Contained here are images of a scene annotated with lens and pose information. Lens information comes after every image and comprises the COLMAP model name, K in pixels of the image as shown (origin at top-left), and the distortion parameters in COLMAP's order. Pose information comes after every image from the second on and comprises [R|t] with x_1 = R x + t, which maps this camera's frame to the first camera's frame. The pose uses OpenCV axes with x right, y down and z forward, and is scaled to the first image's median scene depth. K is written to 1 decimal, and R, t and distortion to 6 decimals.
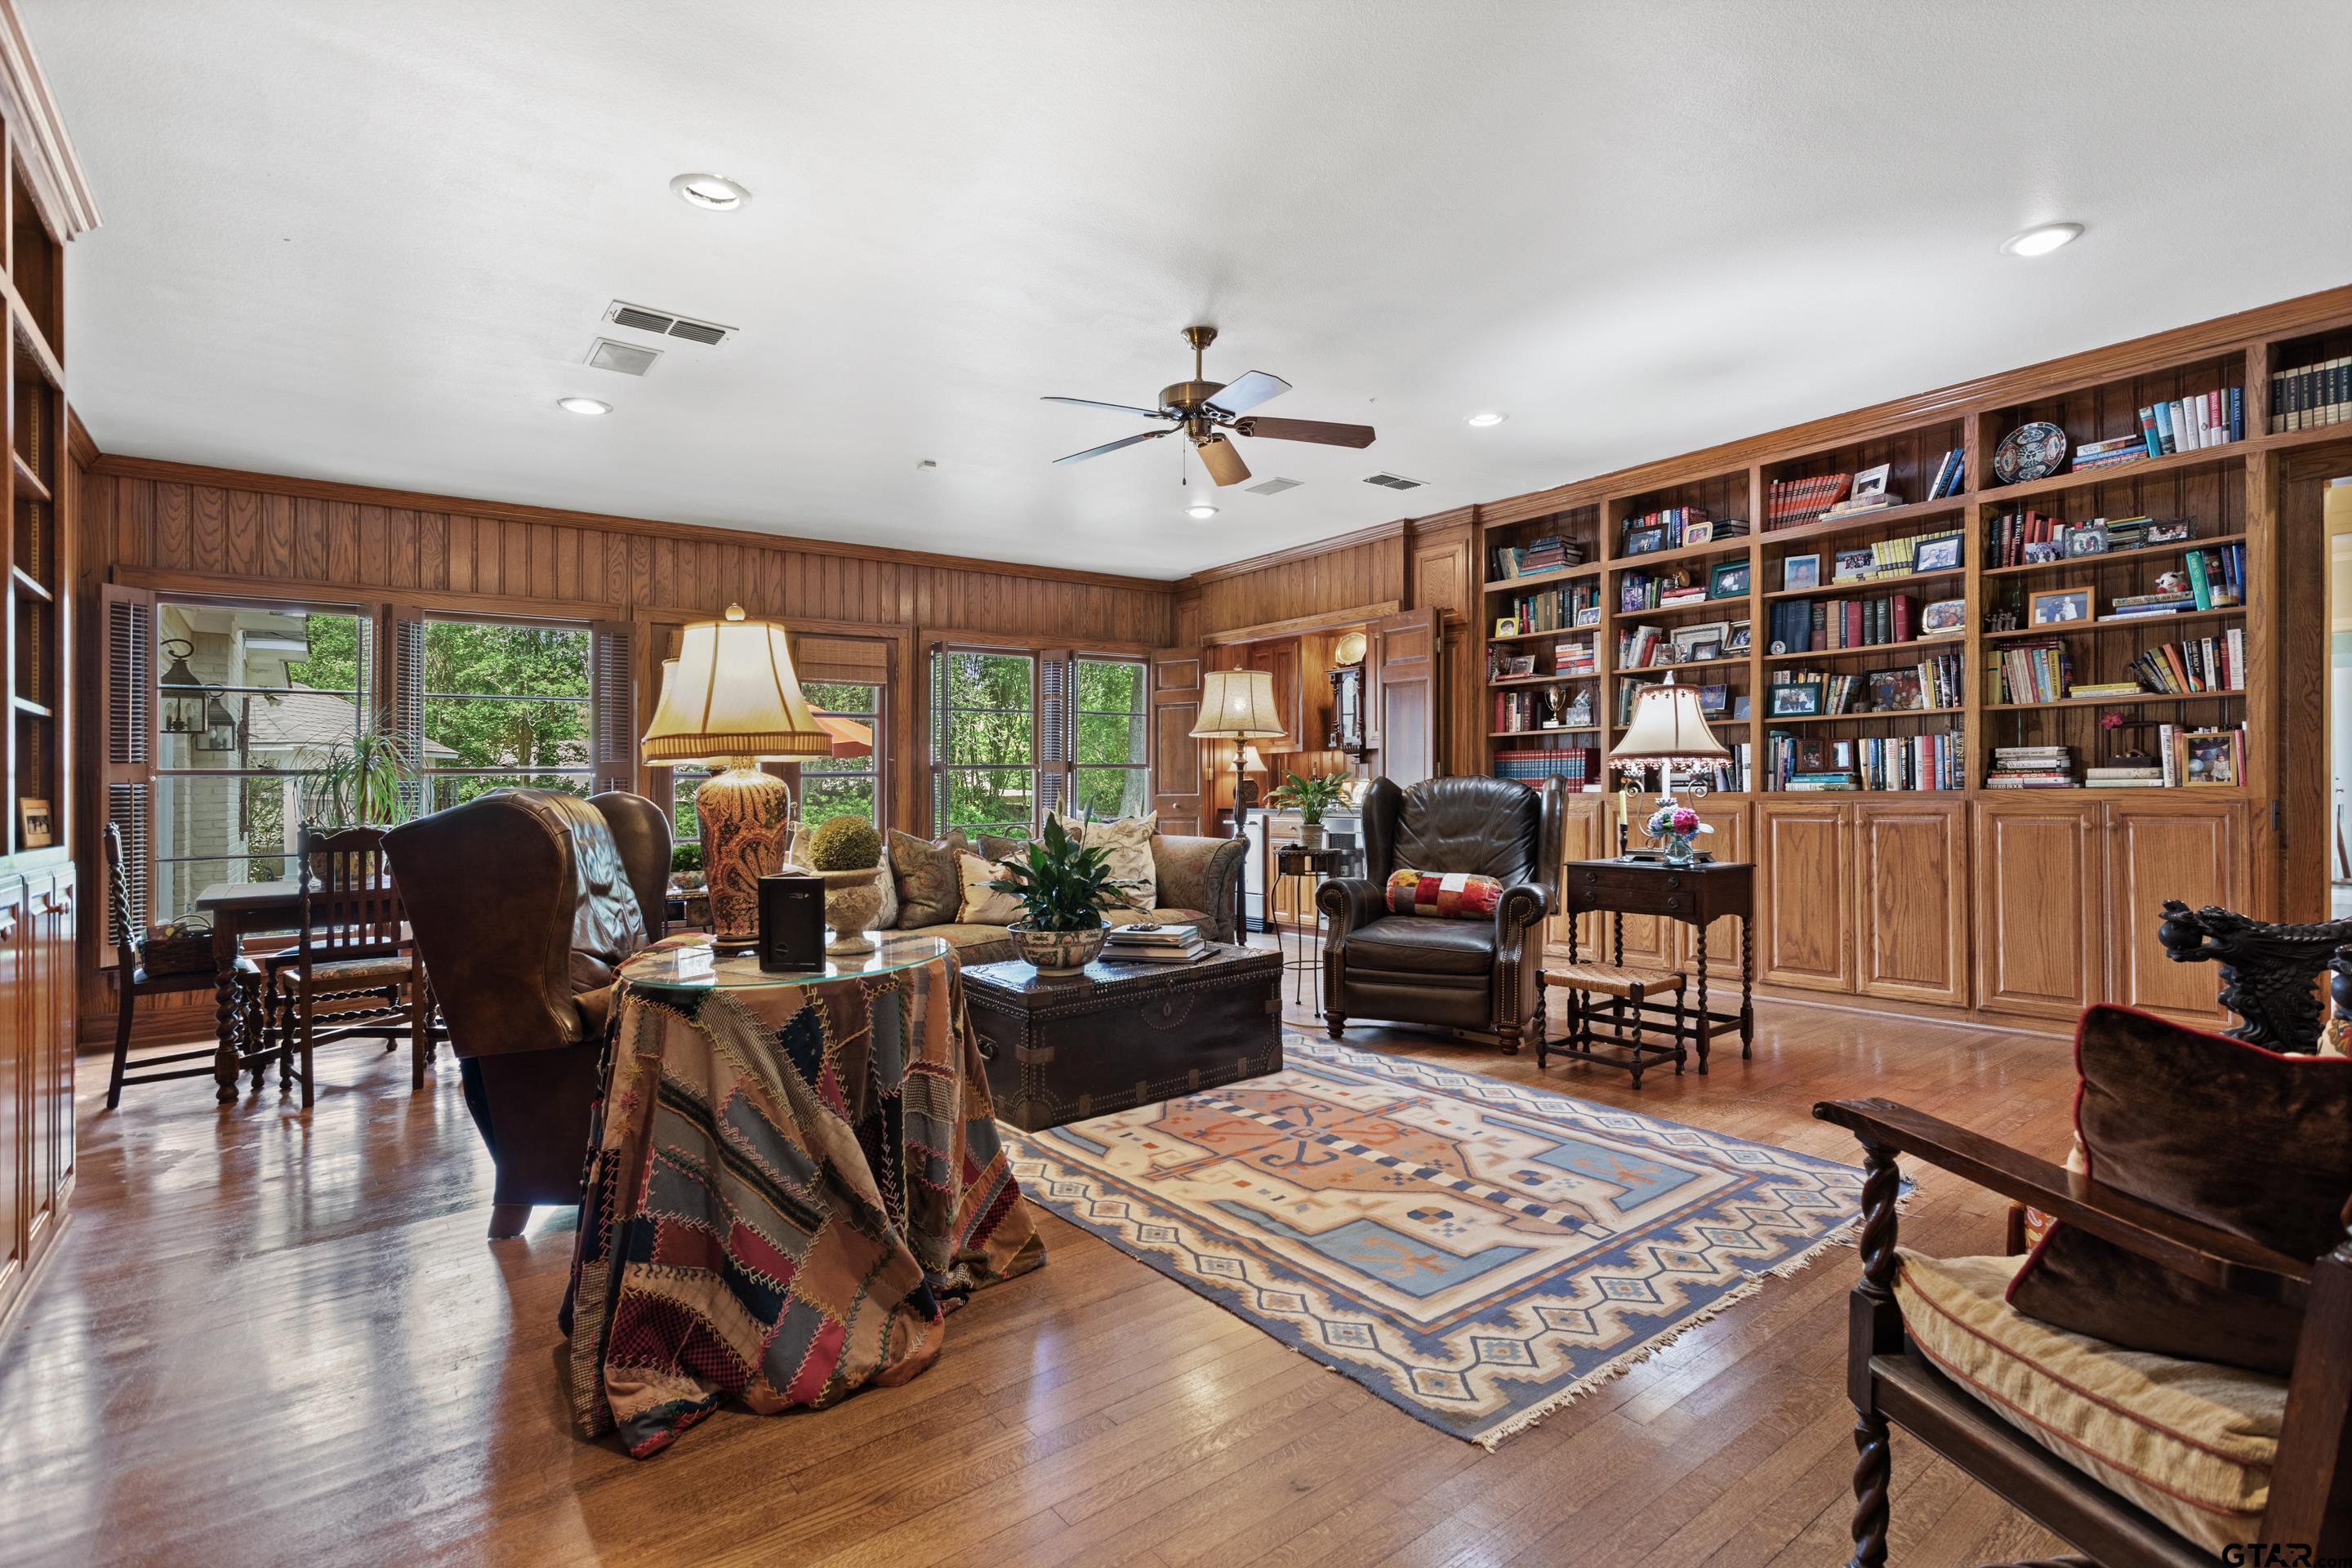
lens RADIAL K [[1123.9, 0, 1189.4], [0, 1123.9, 785.0], [0, 0, 1]] dist [0.003474, 0.001902]
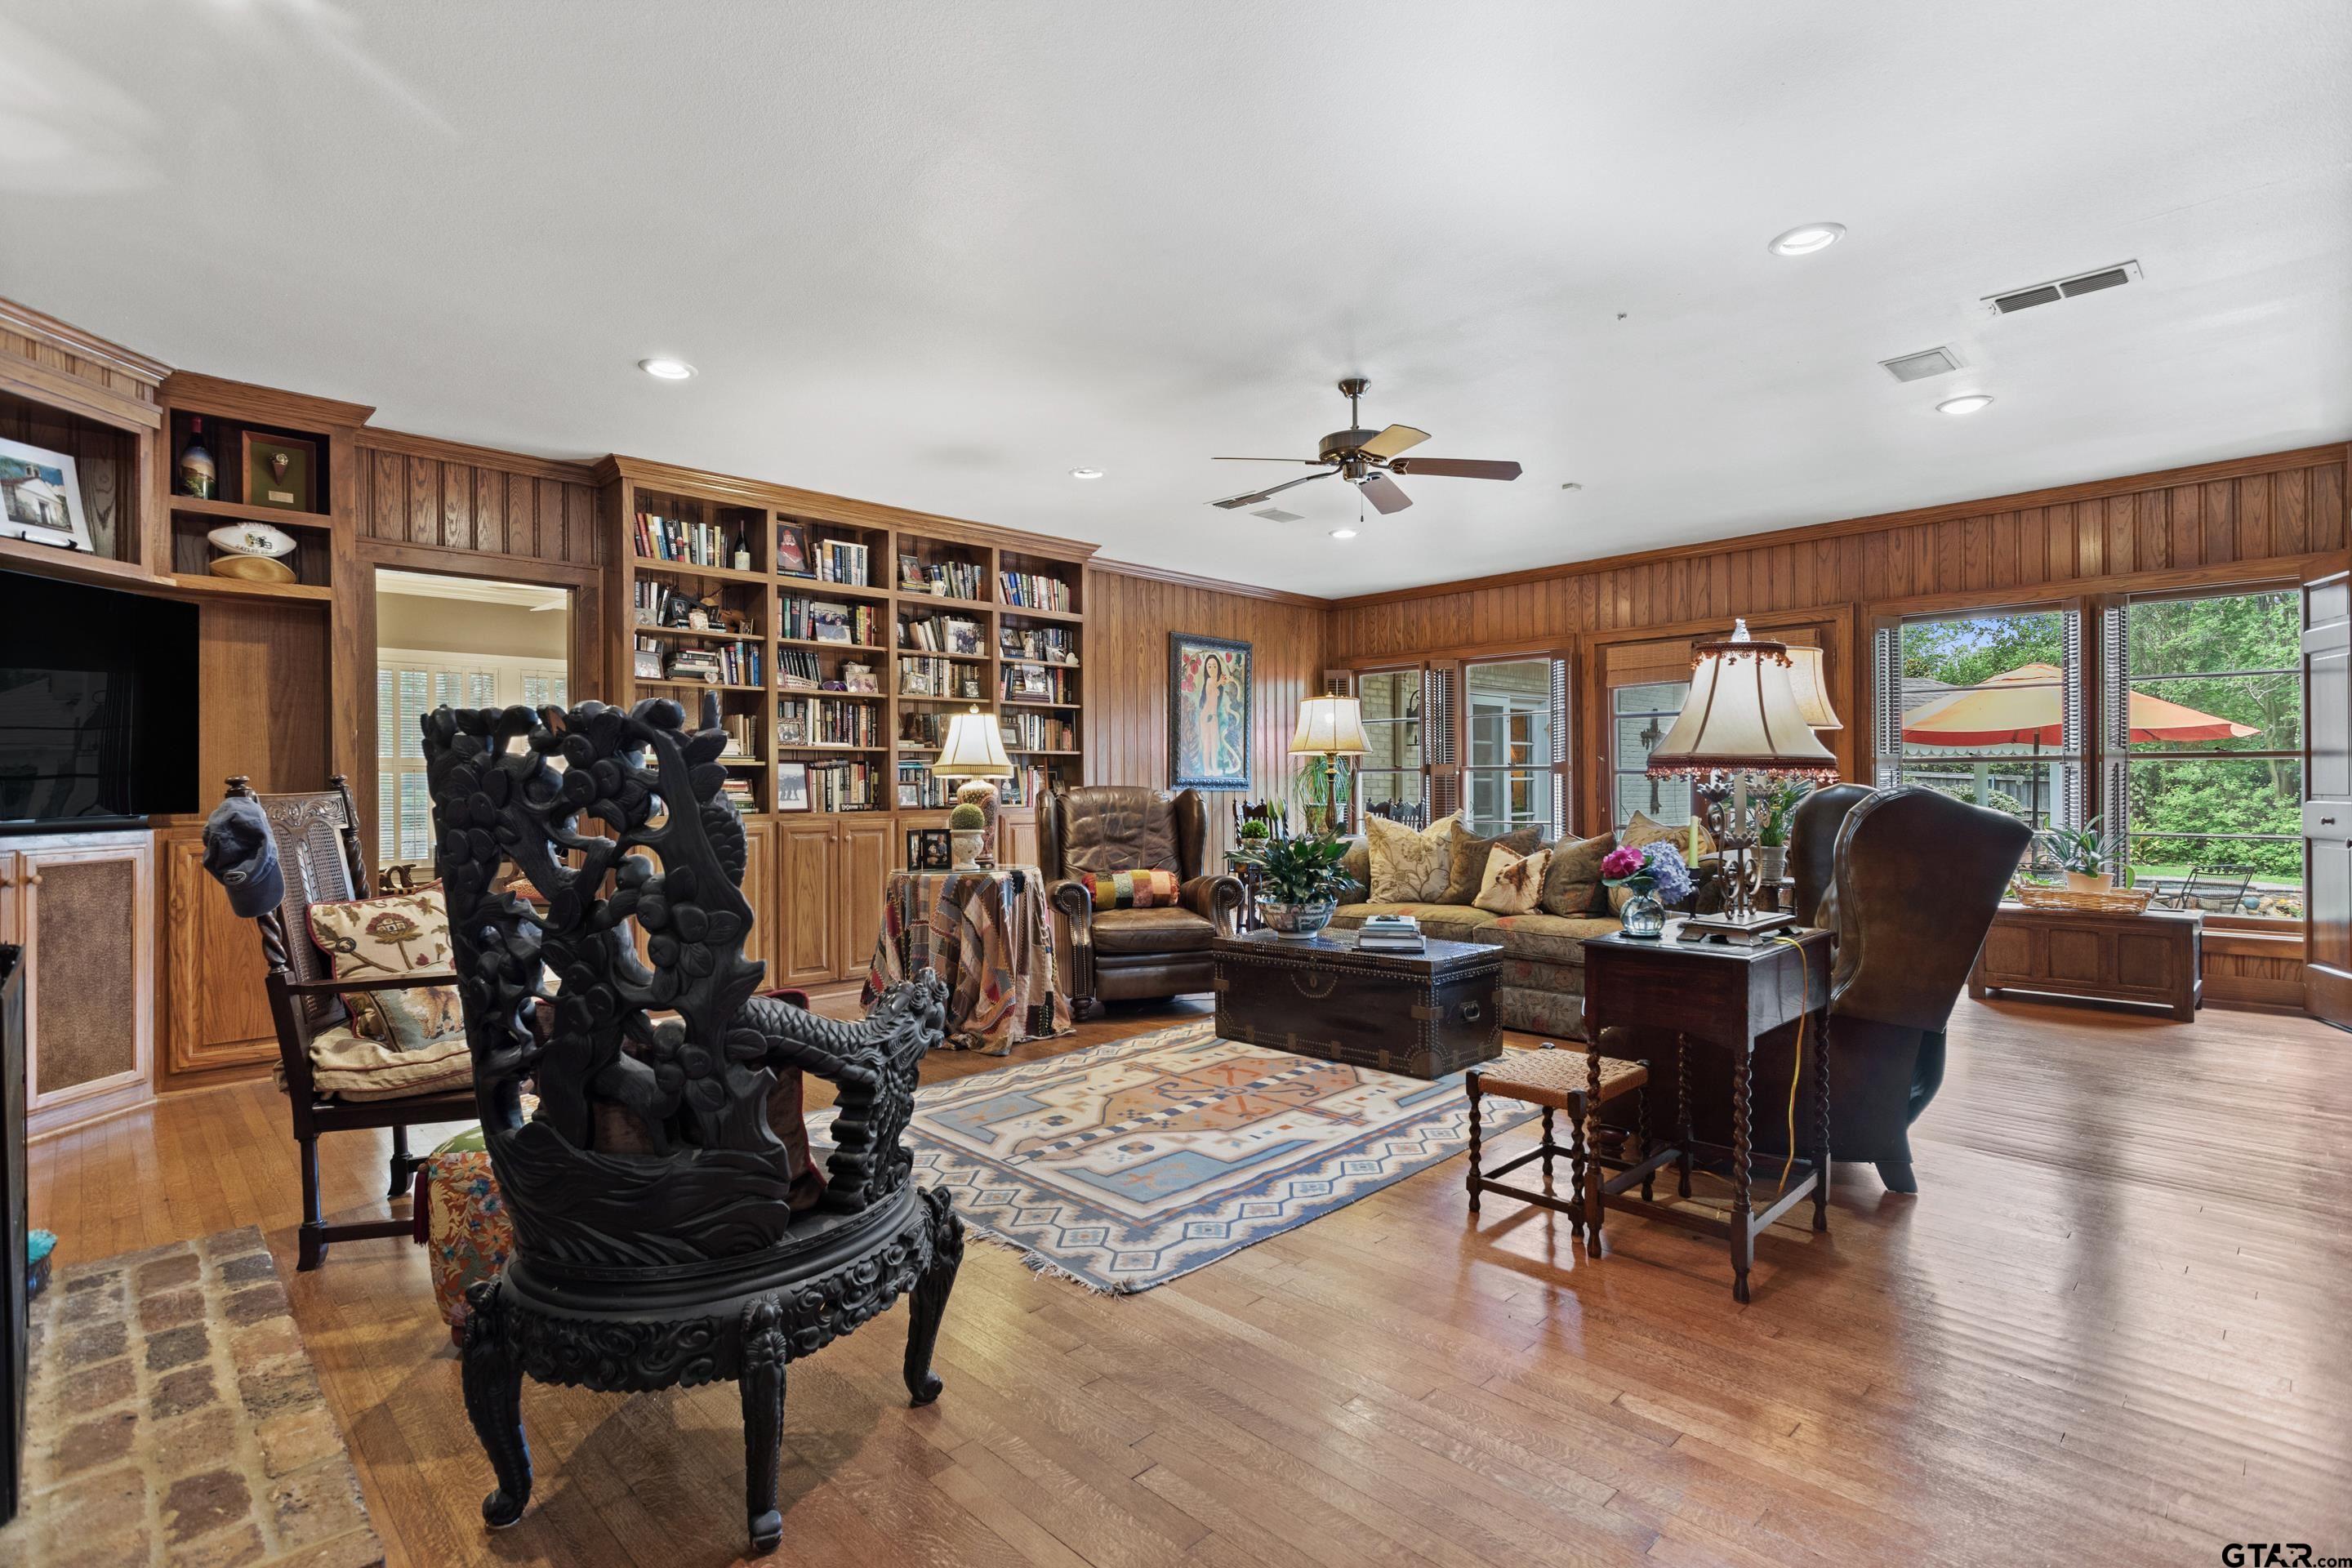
lens RADIAL K [[1123.9, 0, 1189.4], [0, 1123.9, 785.0], [0, 0, 1]] dist [0.003474, 0.001902]
pose [[0.110991, 0.014181, -0.993720, 1.204220], [-0.002653, 0.999899, 0.013973, -0.020572], [0.993818, 0.001086, 0.111018, 0.796356]]
